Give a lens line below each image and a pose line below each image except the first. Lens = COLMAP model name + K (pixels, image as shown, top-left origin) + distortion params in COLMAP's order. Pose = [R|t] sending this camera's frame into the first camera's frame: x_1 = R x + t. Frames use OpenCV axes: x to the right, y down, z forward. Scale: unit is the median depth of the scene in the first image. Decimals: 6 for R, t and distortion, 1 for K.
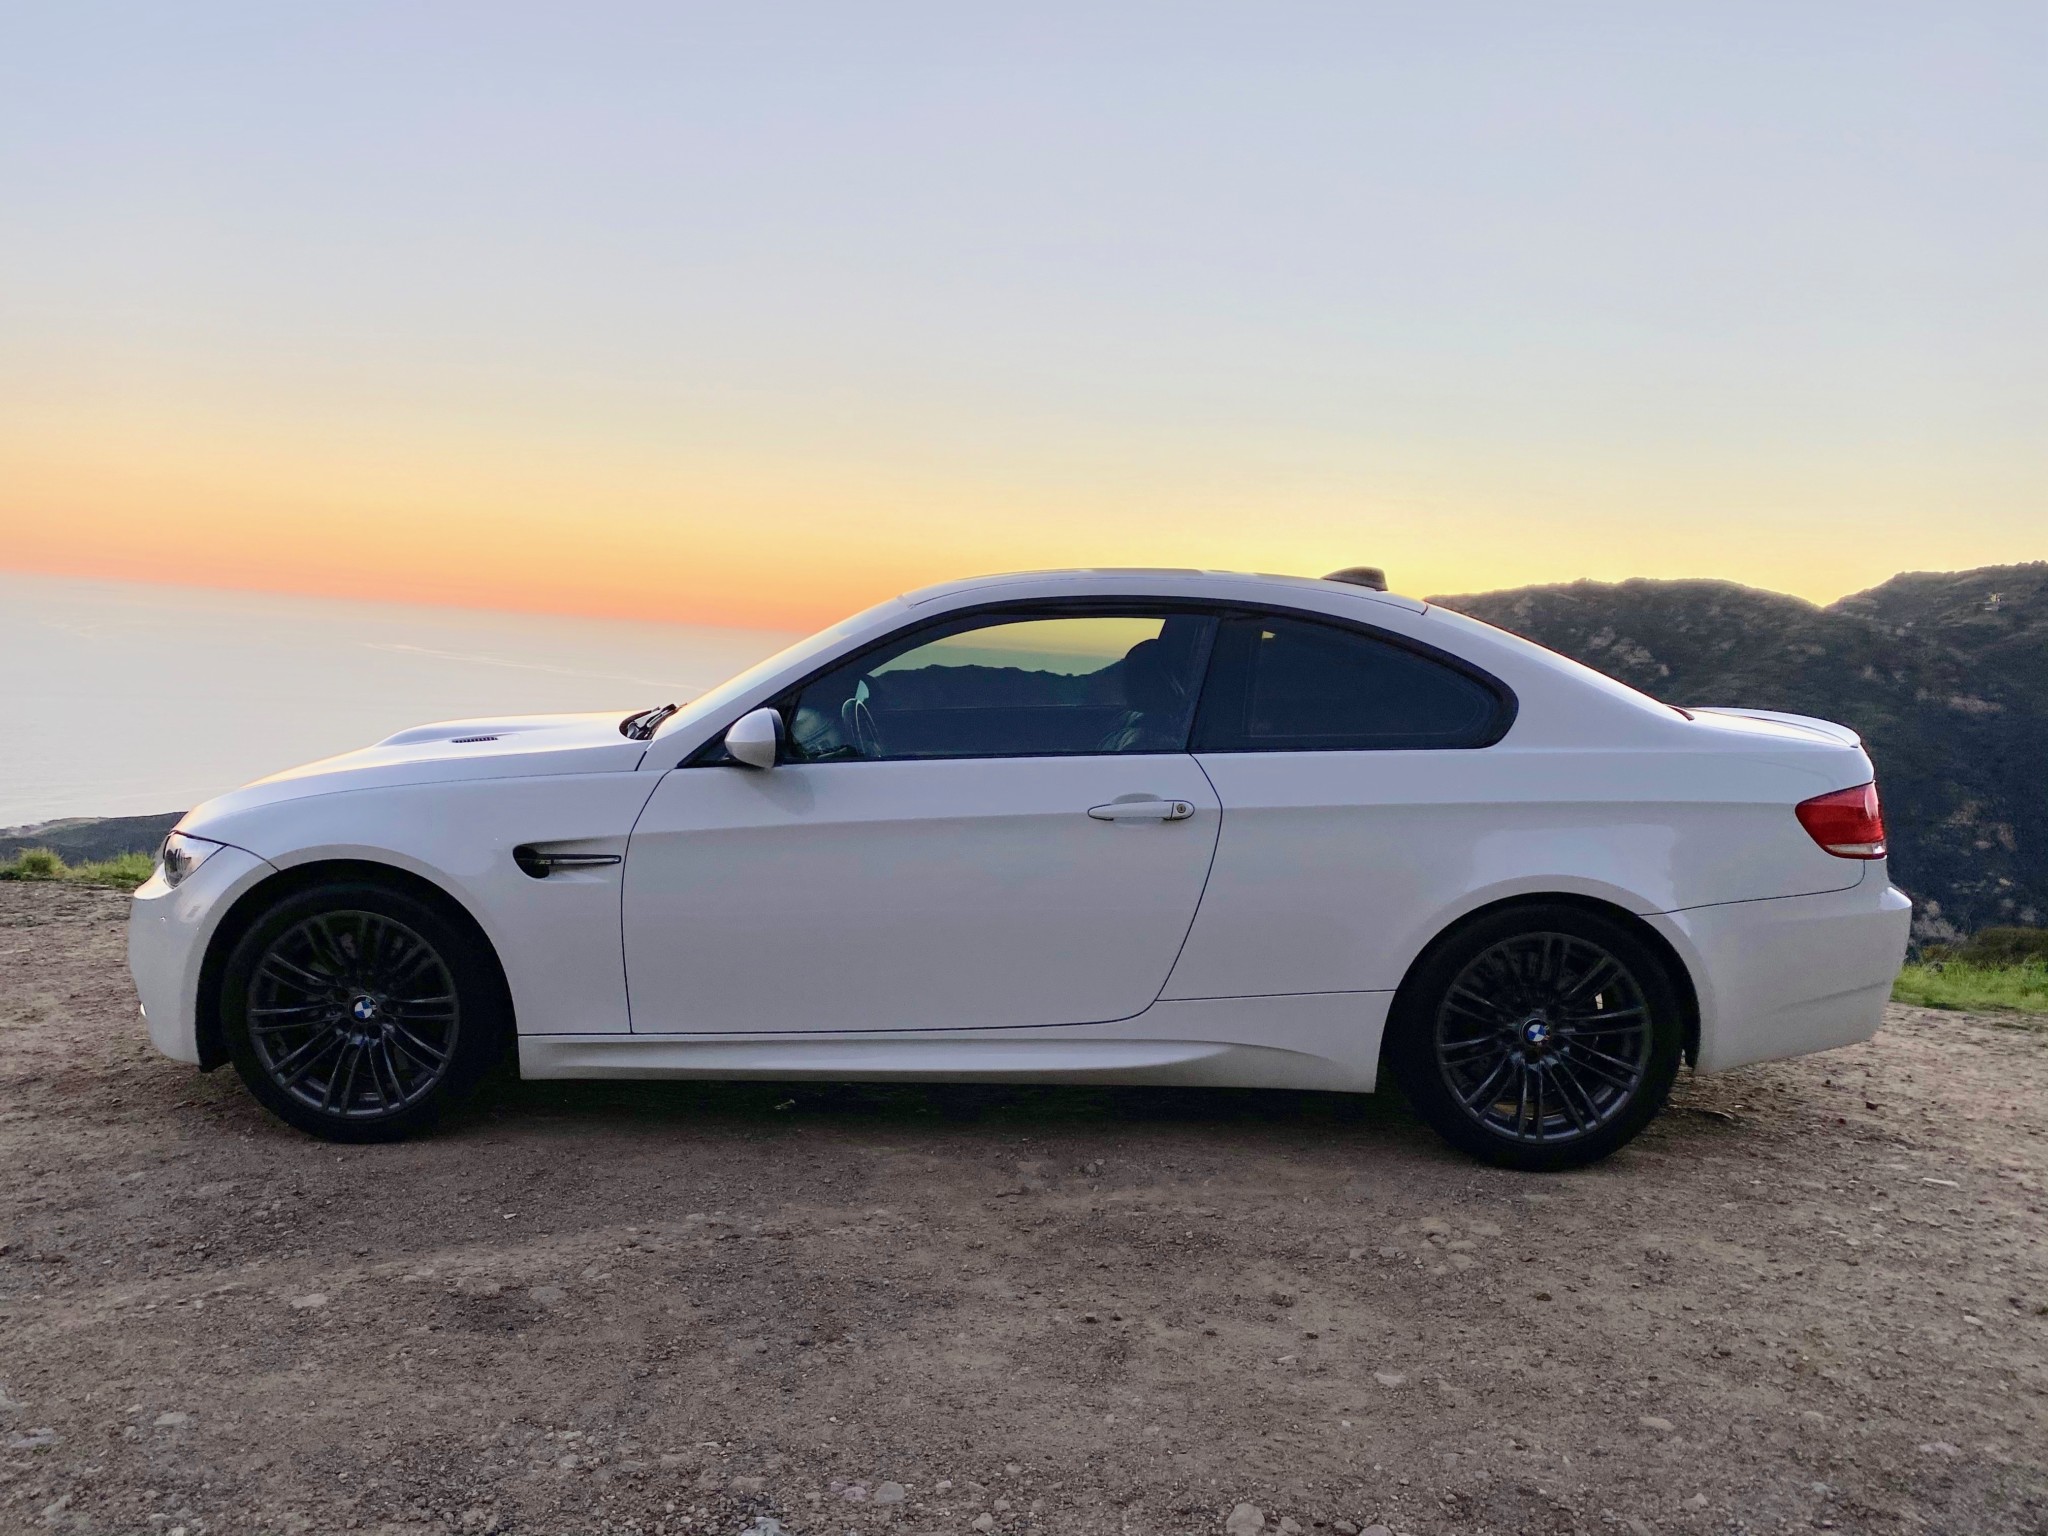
lens RADIAL K [[1570.3, 0, 1024.9], [0, 1570.3, 756.6], [0, 0, 1]] dist [0.005556, -0.003879]
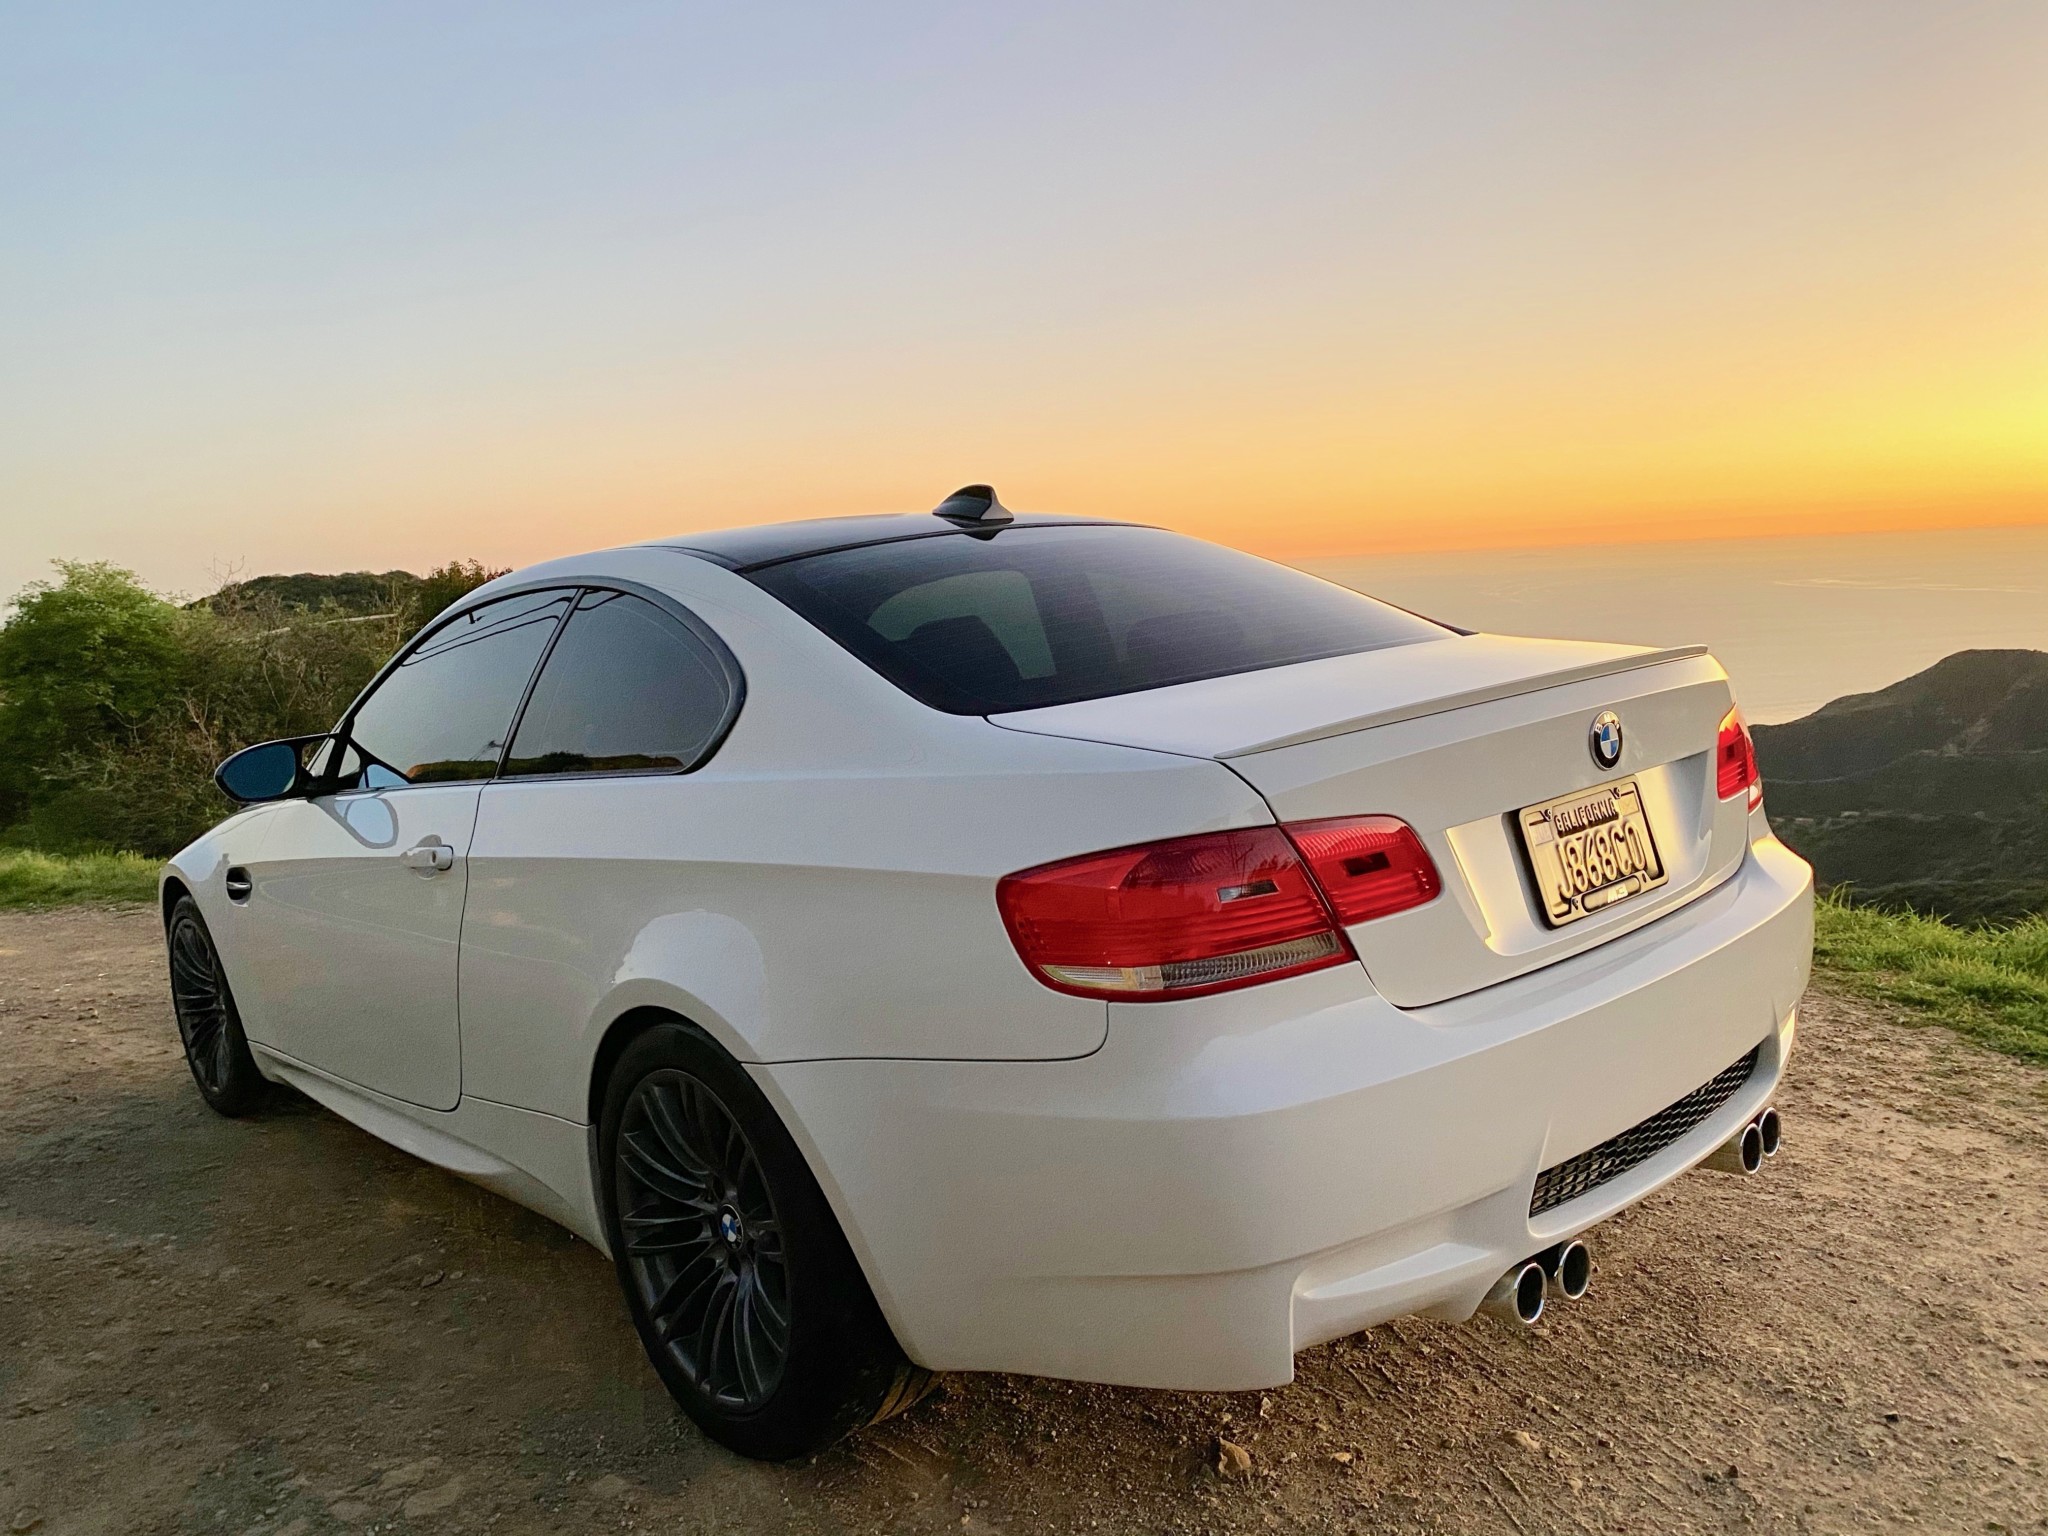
lens RADIAL K [[1570.3, 0, 1024.9], [0, 1570.3, 756.6], [0, 0, 1]] dist [0.005556, -0.003879]
pose [[0.671172, -0.018077, -0.741081, 0.873266], [0.039998, 0.999129, 0.011854, -0.014548], [0.740221, -0.037598, 0.671311, 0.673471]]
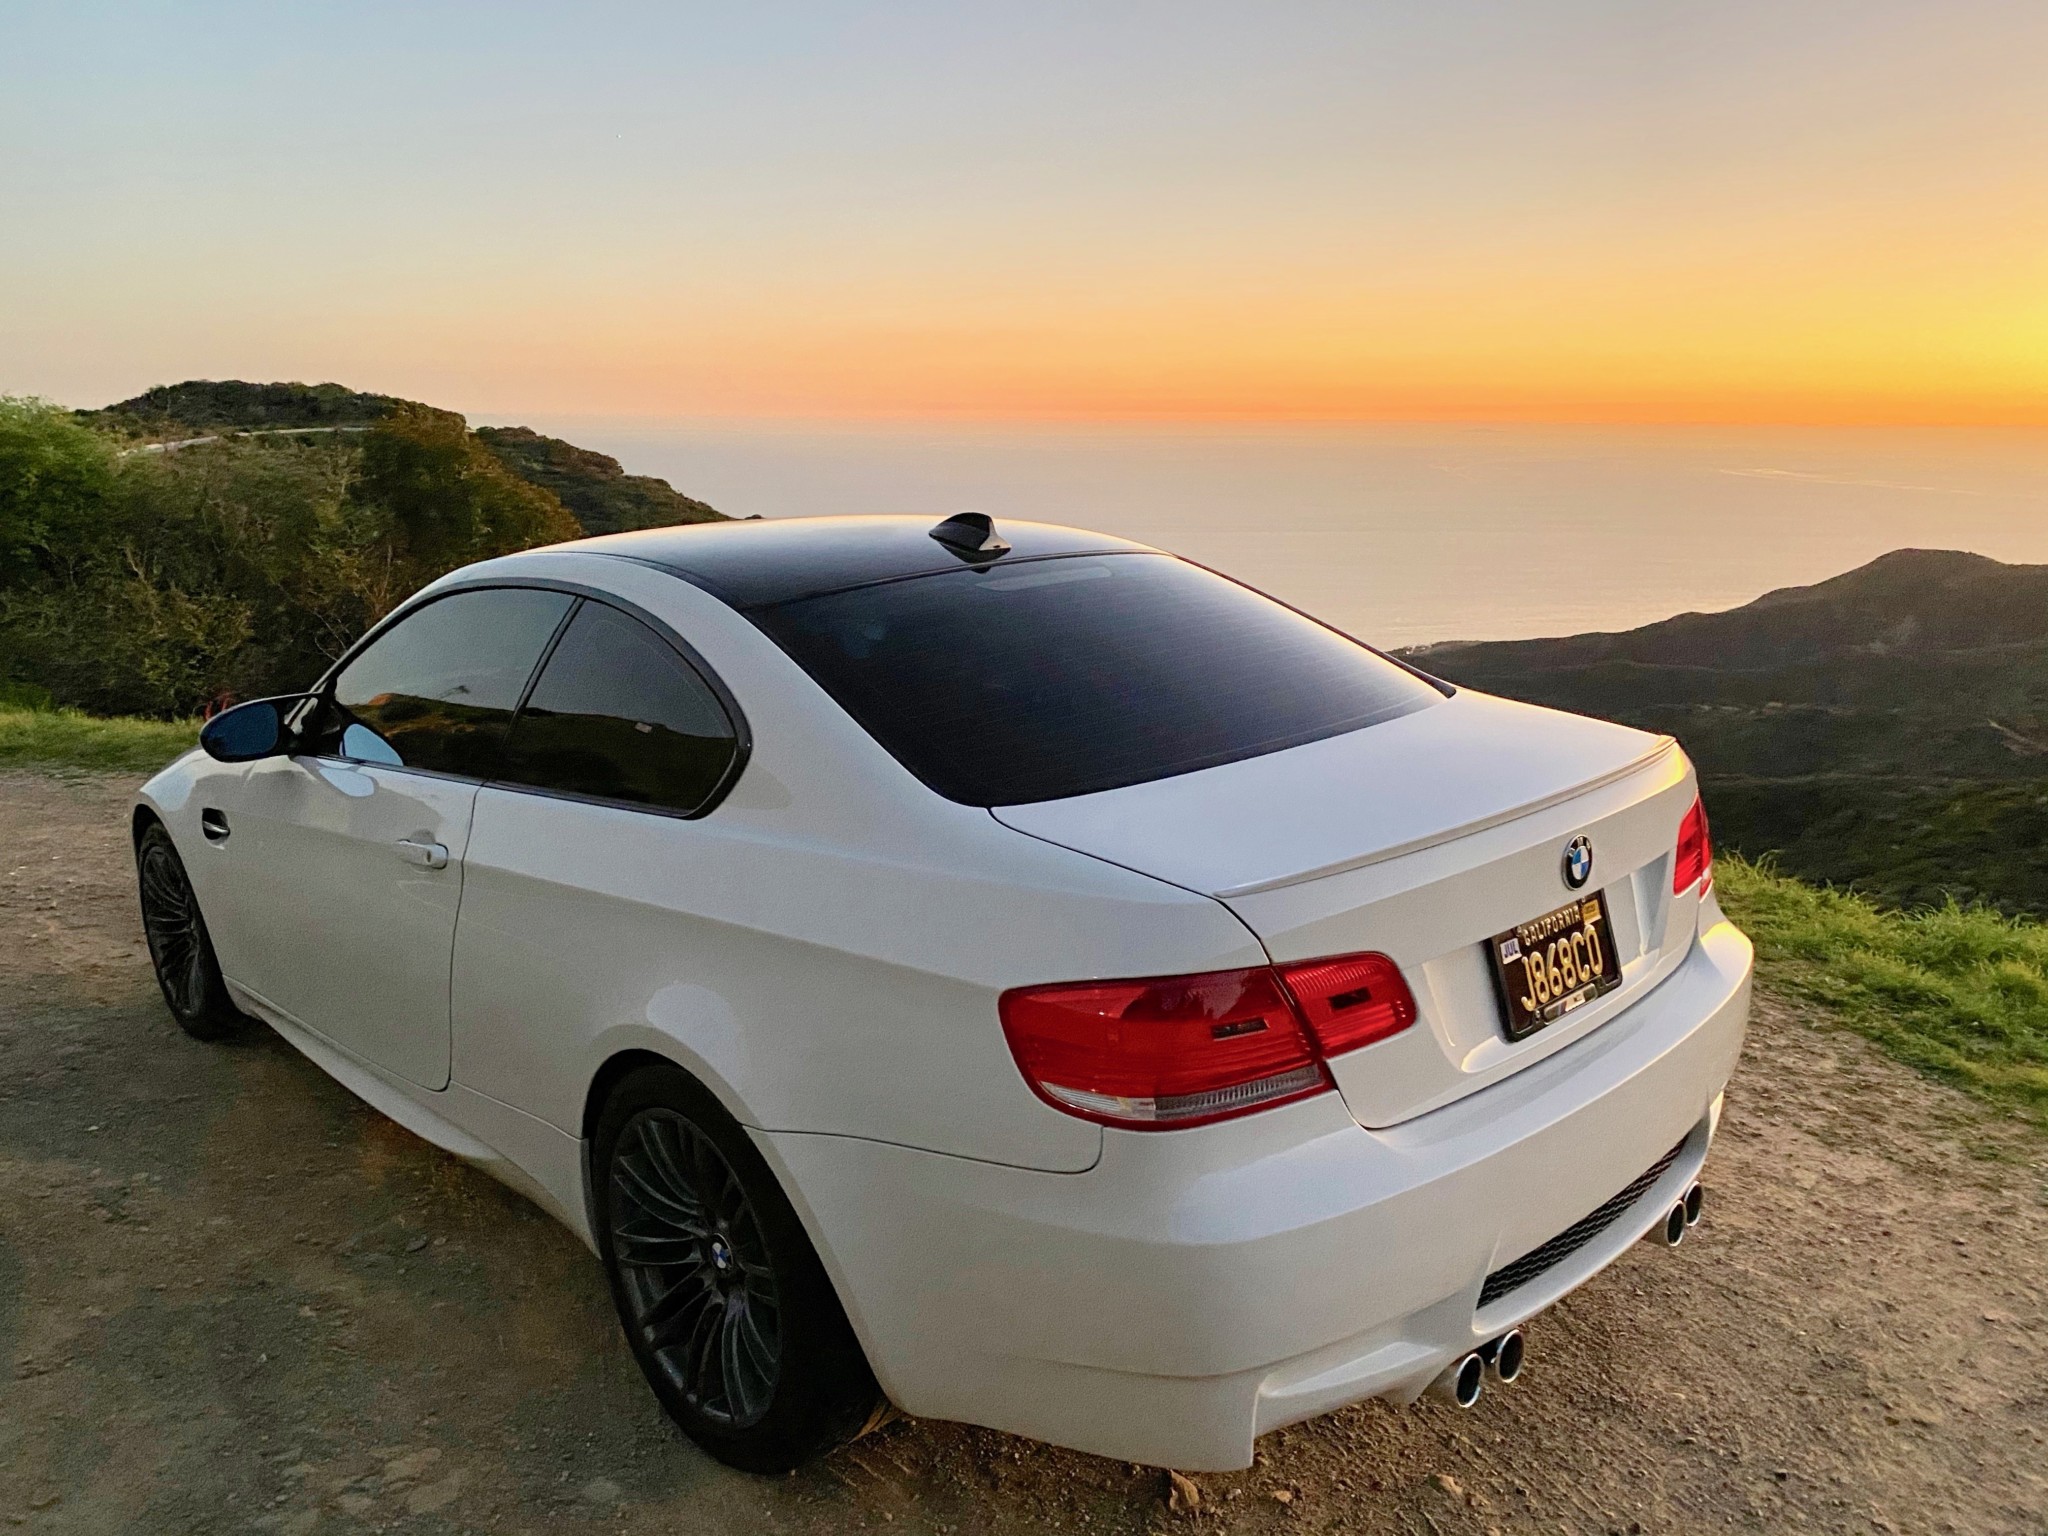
lens RADIAL K [[1567.6, 0, 1010.8], [0, 1567.6, 760.5], [0, 0, 1]] dist [0.004385, -0.002656]
pose [[0.691965, 0.083637, -0.717070, 0.869606], [-0.010676, 0.994343, 0.105675, -0.103665], [0.721852, -0.065469, 0.688944, 0.645541]]
